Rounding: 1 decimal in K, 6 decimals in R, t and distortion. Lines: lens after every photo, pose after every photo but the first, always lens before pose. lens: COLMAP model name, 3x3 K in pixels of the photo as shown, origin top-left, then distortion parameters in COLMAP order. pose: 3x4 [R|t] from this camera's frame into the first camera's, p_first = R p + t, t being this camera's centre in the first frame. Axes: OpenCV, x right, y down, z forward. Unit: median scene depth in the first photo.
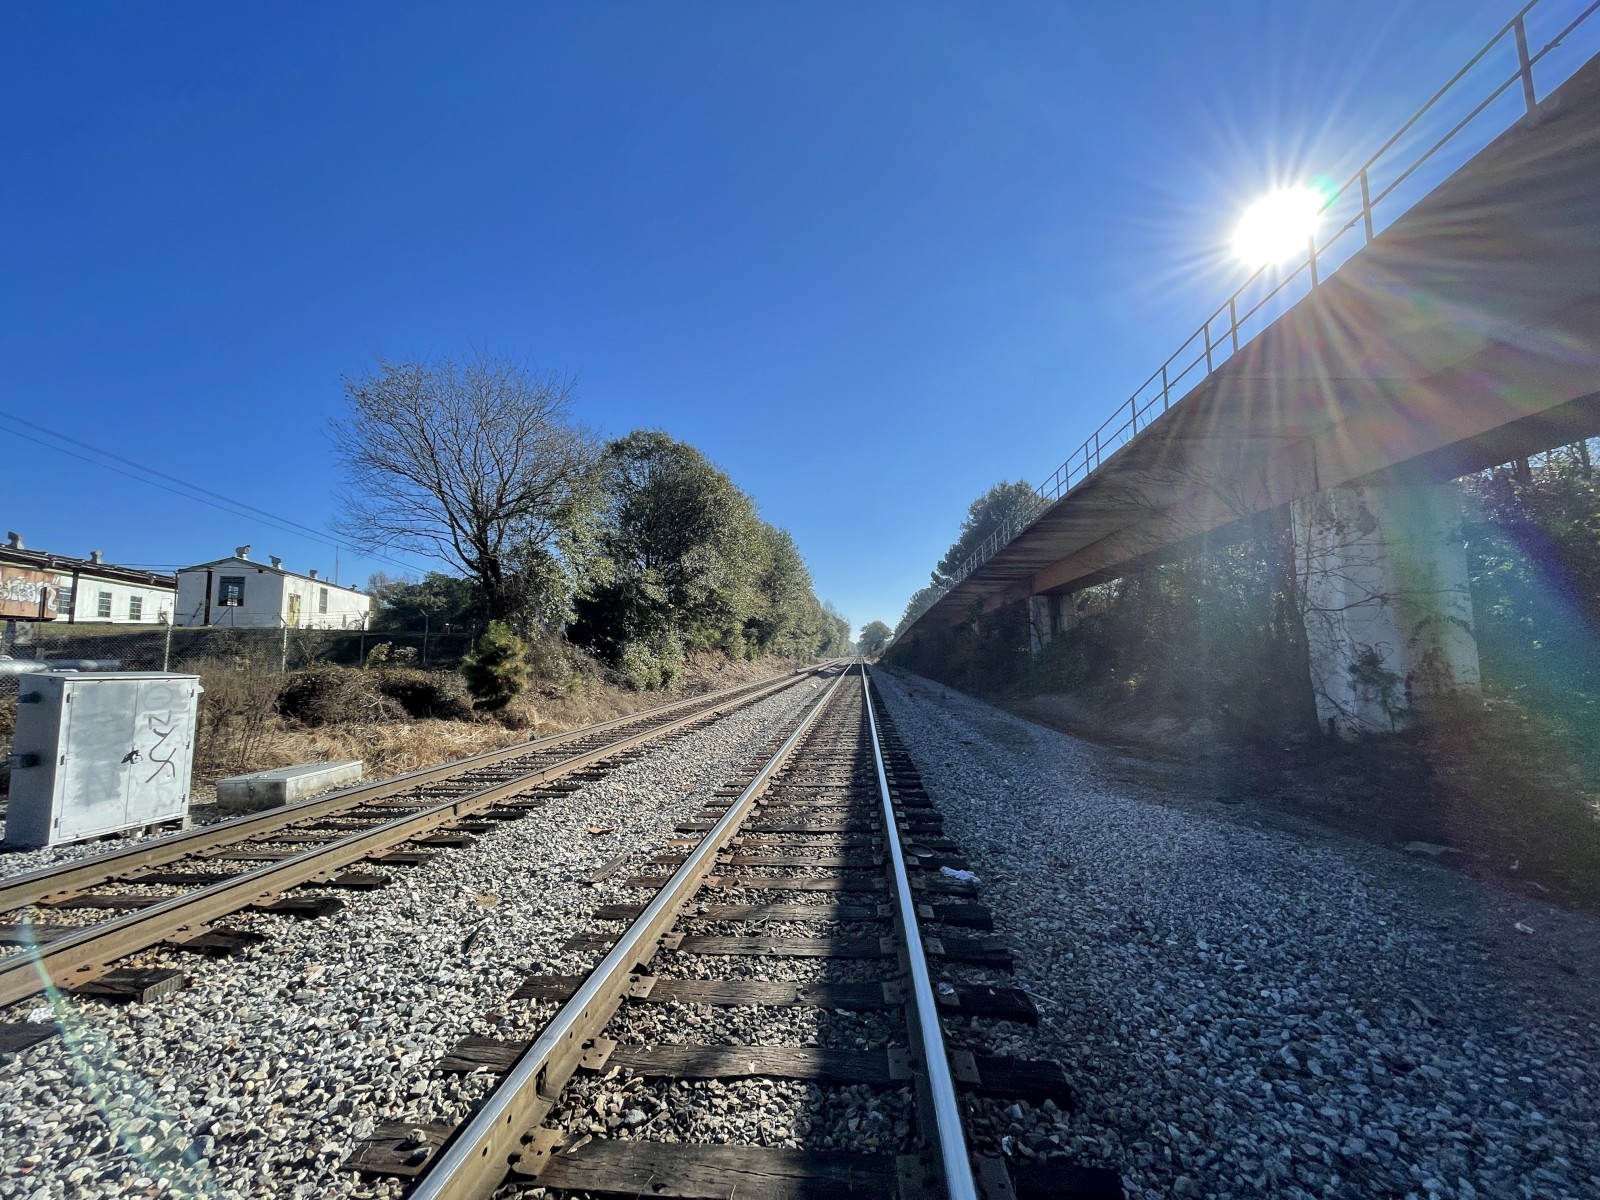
lens RADIAL K [[641.8, 0, 800.0], [0, 641.8, 600.0], [0, 0, 1]] dist [-0.008966, 0.000951]
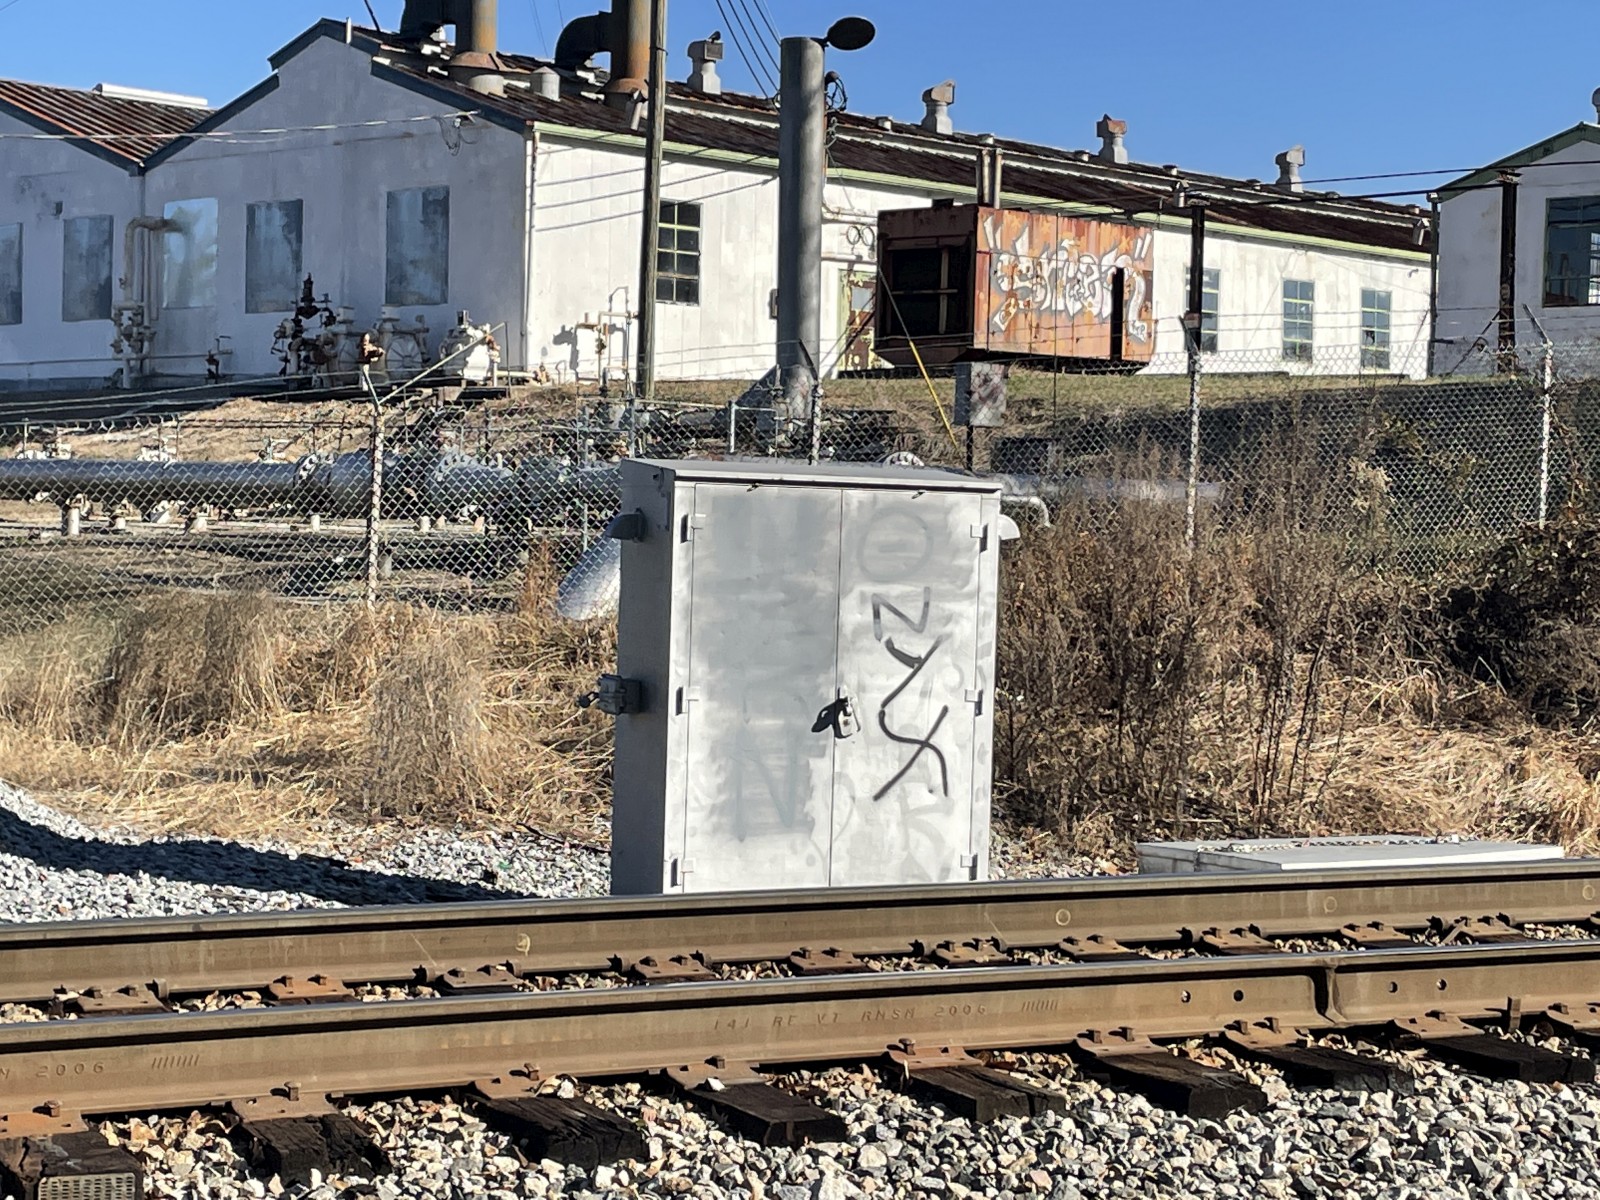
lens RADIAL K [[3009.5, 0, 793.1], [0, 3009.5, 554.5], [0, 0, 1]] dist [0.129453, -0.058023]
pose [[0.502816, 0.031260, -0.863828, 0.283877], [0.050717, 0.996557, 0.065584, 0.055354], [0.862904, -0.076787, 0.499500, 0.191926]]
